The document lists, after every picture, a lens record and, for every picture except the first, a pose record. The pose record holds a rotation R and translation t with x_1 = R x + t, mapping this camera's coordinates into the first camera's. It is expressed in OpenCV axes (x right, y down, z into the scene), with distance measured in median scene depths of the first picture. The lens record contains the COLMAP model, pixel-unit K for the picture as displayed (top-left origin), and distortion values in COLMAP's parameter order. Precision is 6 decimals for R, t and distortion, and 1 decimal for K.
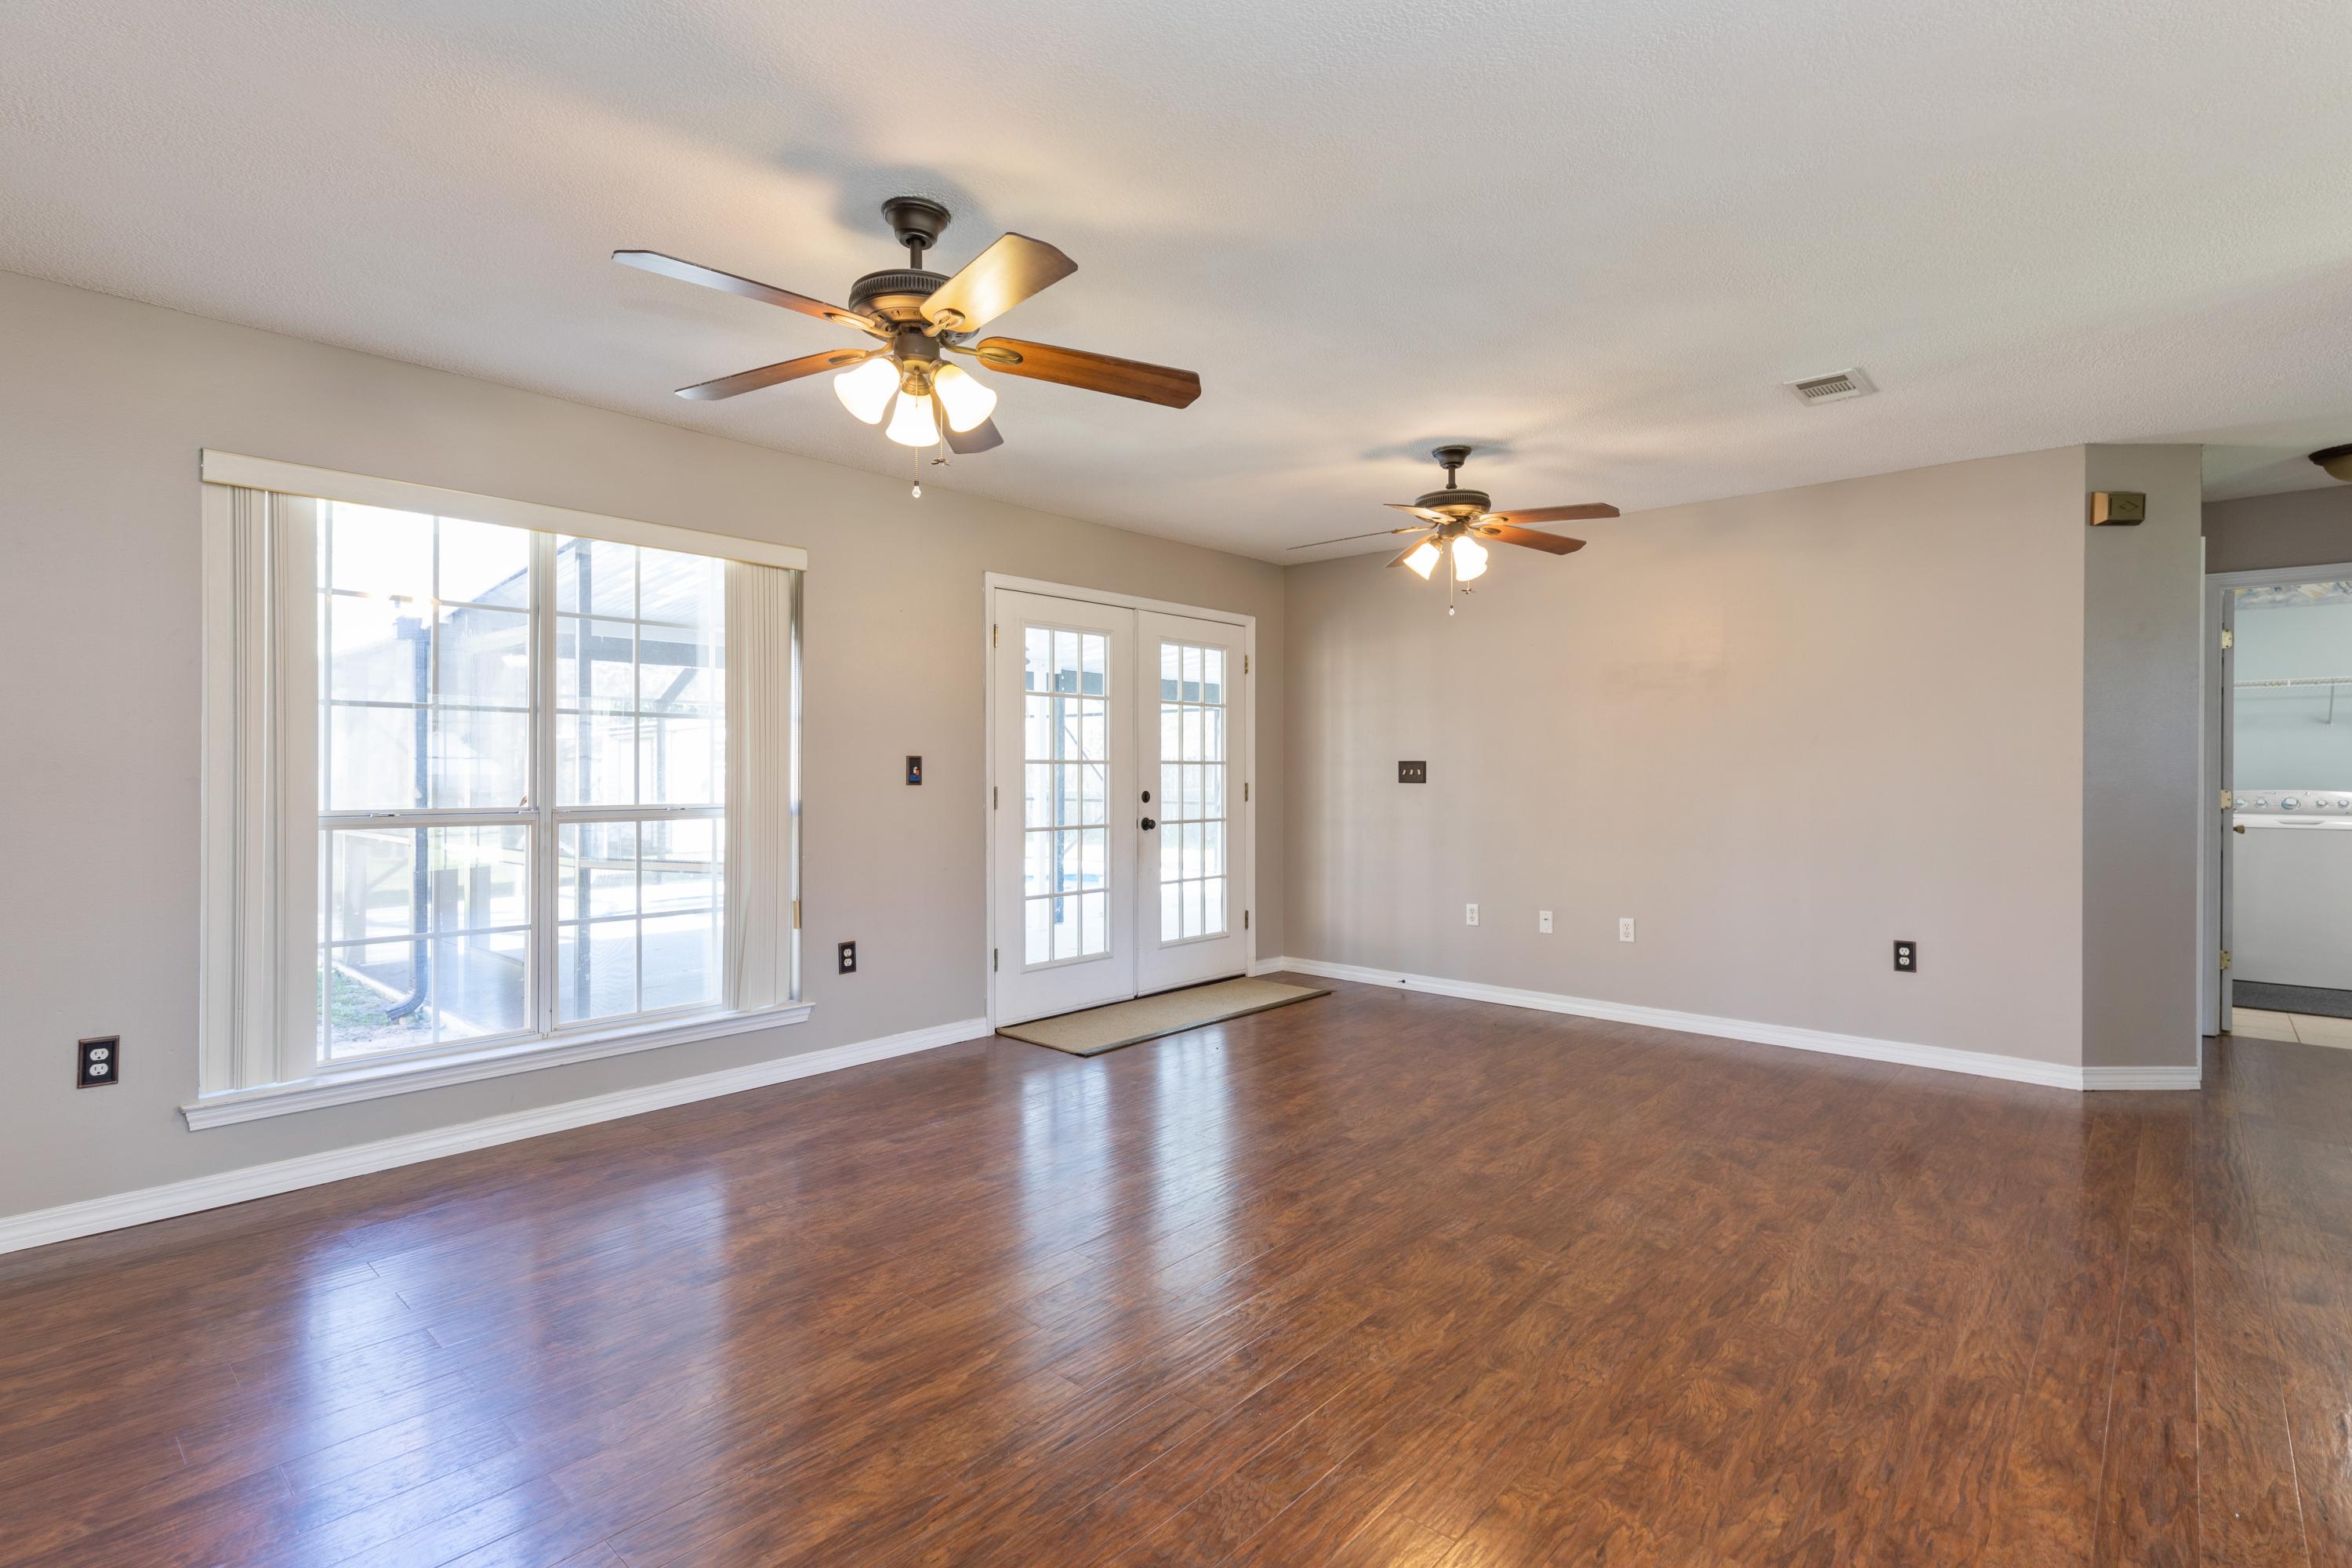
lens RADIAL K [[1076.3, 0, 1165.3], [0, 1076.3, 781.7], [0, 0, 1]] dist [0.005806, 0.000274]
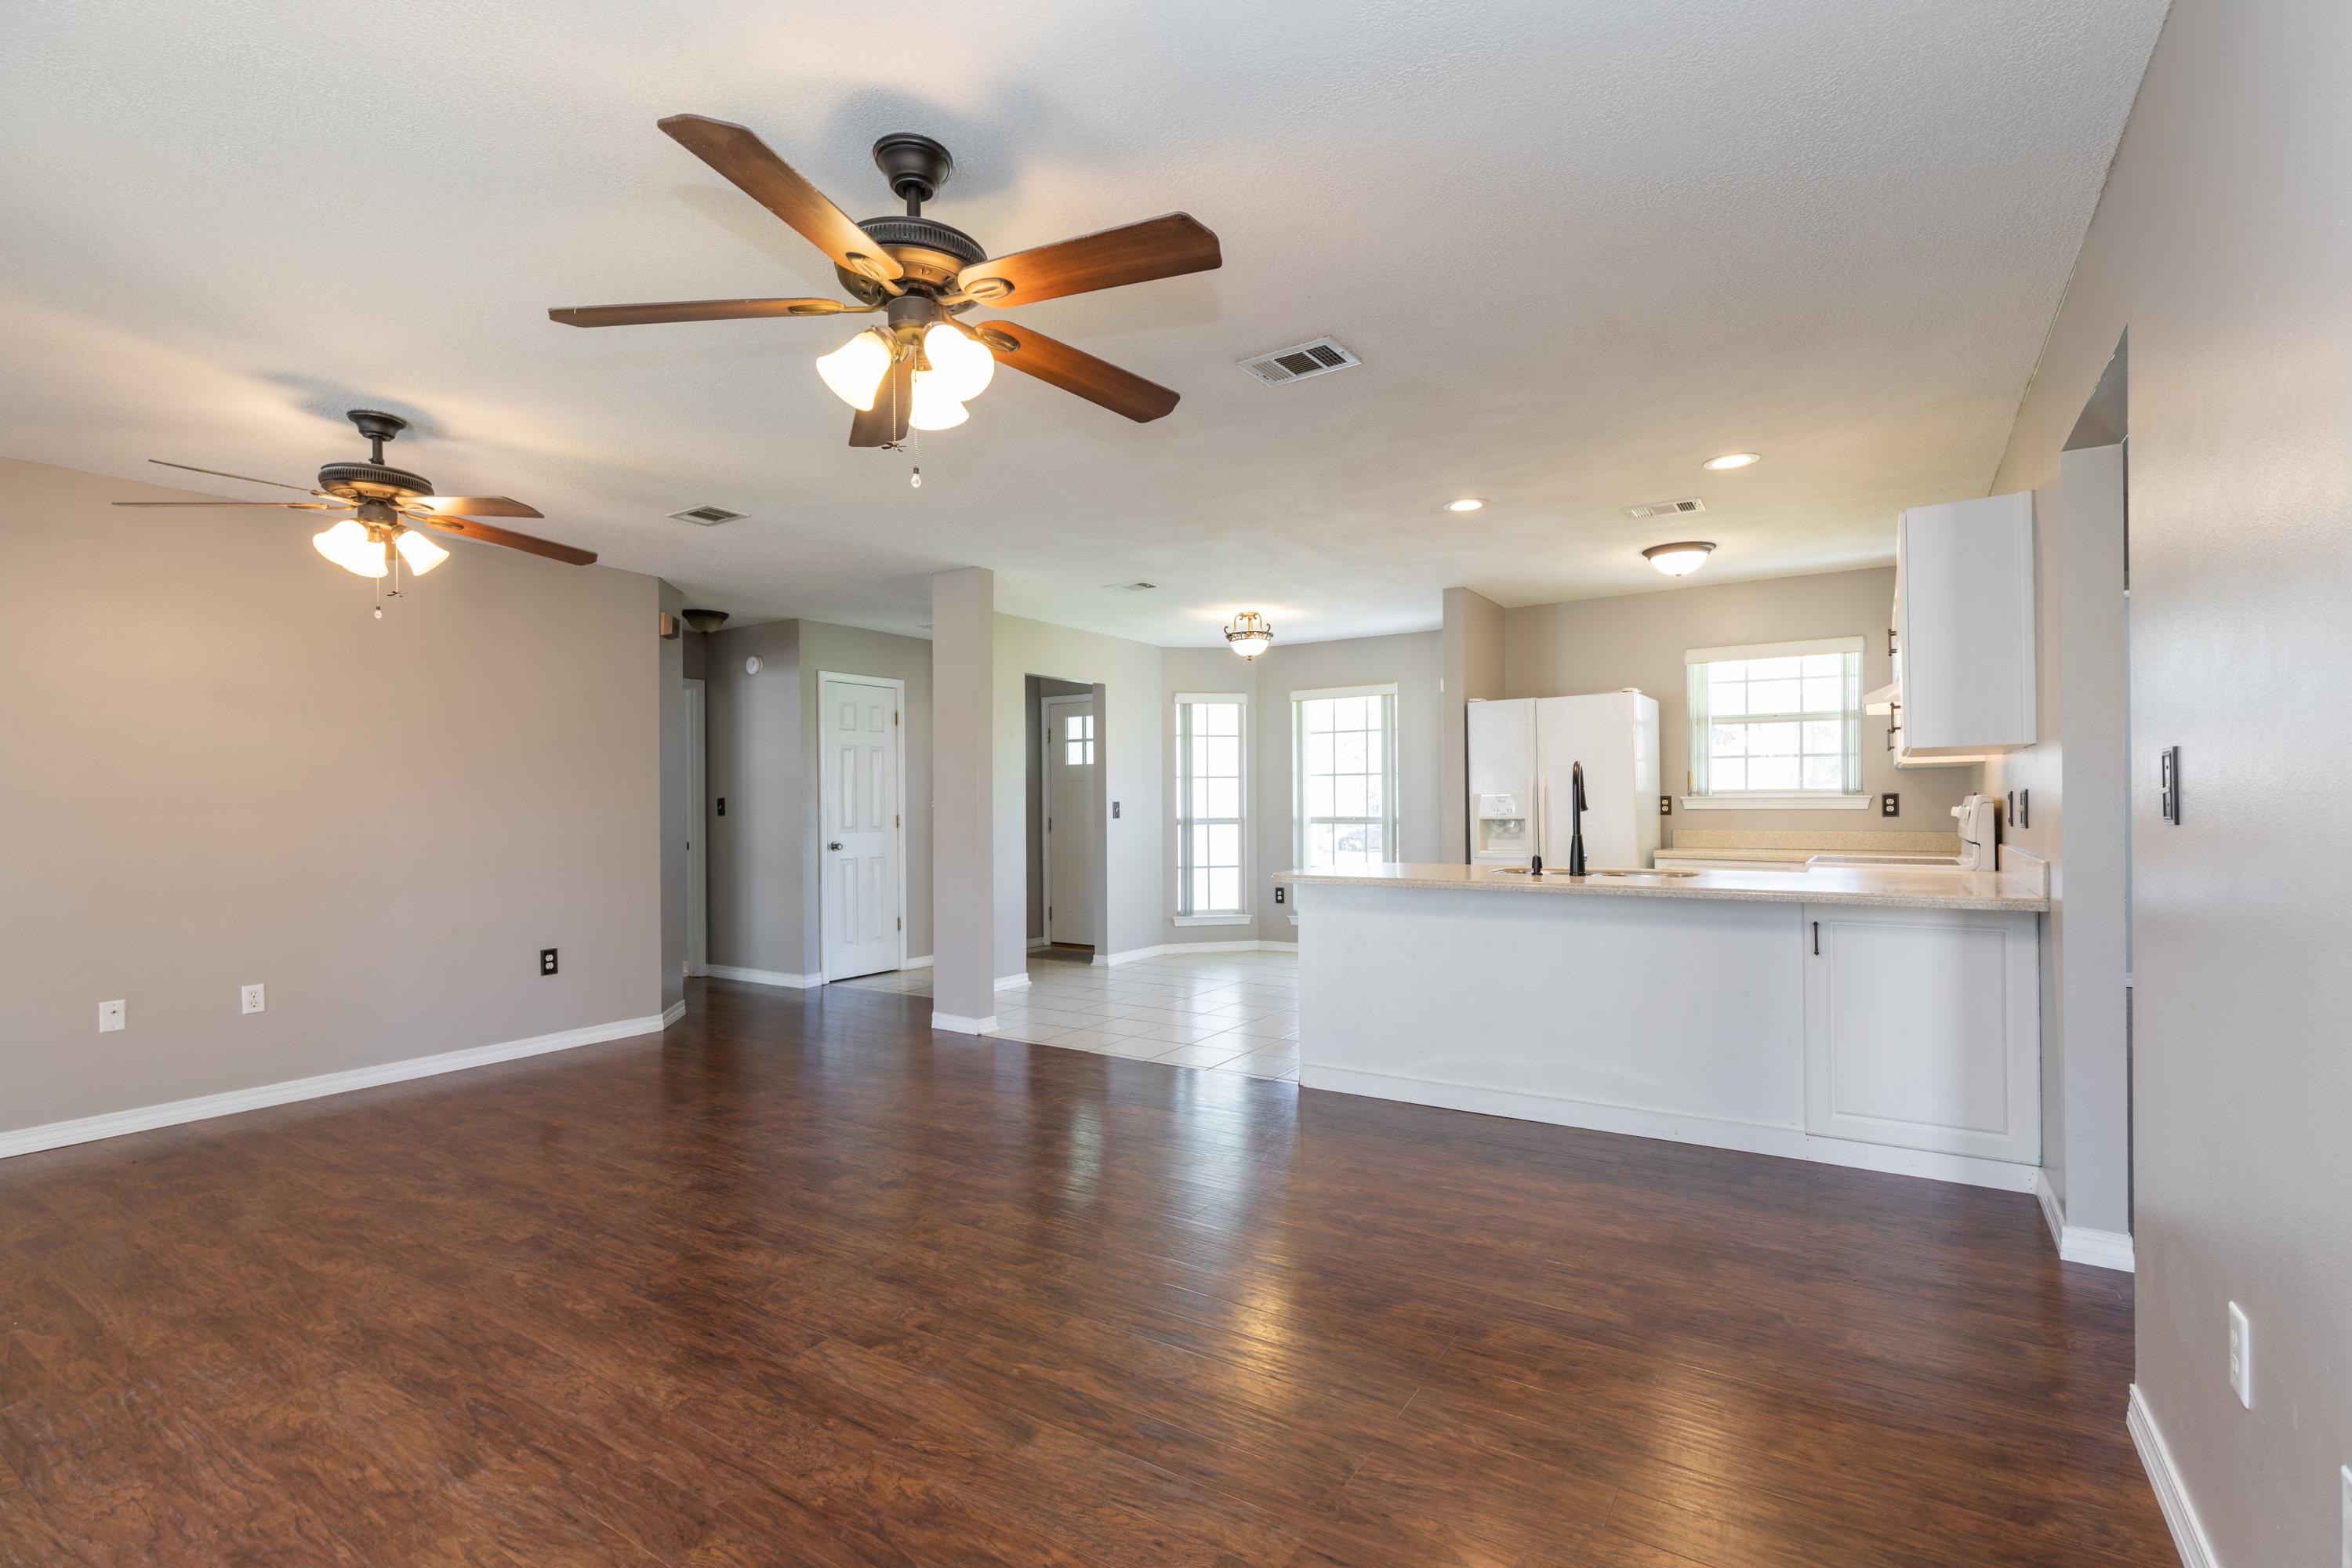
lens RADIAL K [[1076.3, 0, 1184.1], [0, 1076.3, 775.8], [0, 0, 1]] dist [0.005806, 0.000274]
pose [[-0.152785, 0.027070, 0.987889, -0.790005], [0.018115, 0.999534, -0.024587, 0.000034], [-0.988093, 0.014139, -0.153204, 0.650619]]
